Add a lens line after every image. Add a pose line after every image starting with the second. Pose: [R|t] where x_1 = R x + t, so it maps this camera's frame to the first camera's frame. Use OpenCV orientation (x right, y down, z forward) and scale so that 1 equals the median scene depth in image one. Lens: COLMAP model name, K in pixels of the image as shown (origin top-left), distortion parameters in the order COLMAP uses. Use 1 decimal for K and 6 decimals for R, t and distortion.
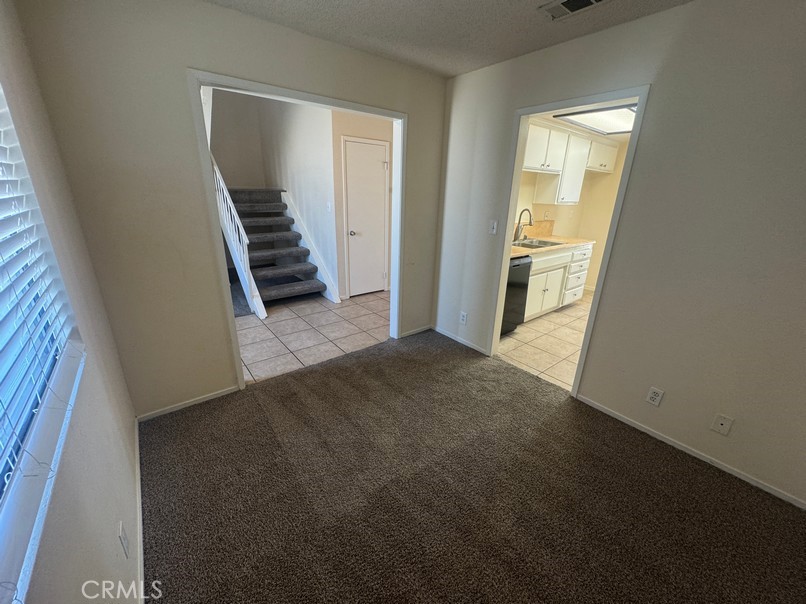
lens RADIAL K [[323.2, 0, 406.5], [0, 323.2, 300.9], [0, 0, 1]] dist [-0.003679, 0.000000]
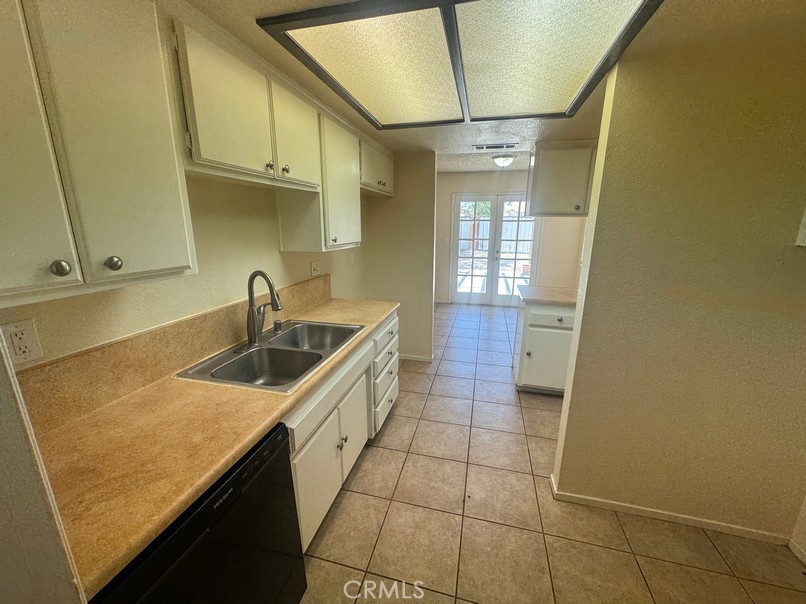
lens RADIAL K [[323.2, 0, 404.0], [0, 323.2, 300.4], [0, 0, 1]] dist [-0.003679, 0.000000]
pose [[0.805341, -0.169754, 0.567987, 0.235793], [0.218949, 0.975554, -0.018881, -0.167811], [-0.550897, 0.139566, 0.822821, 0.471609]]
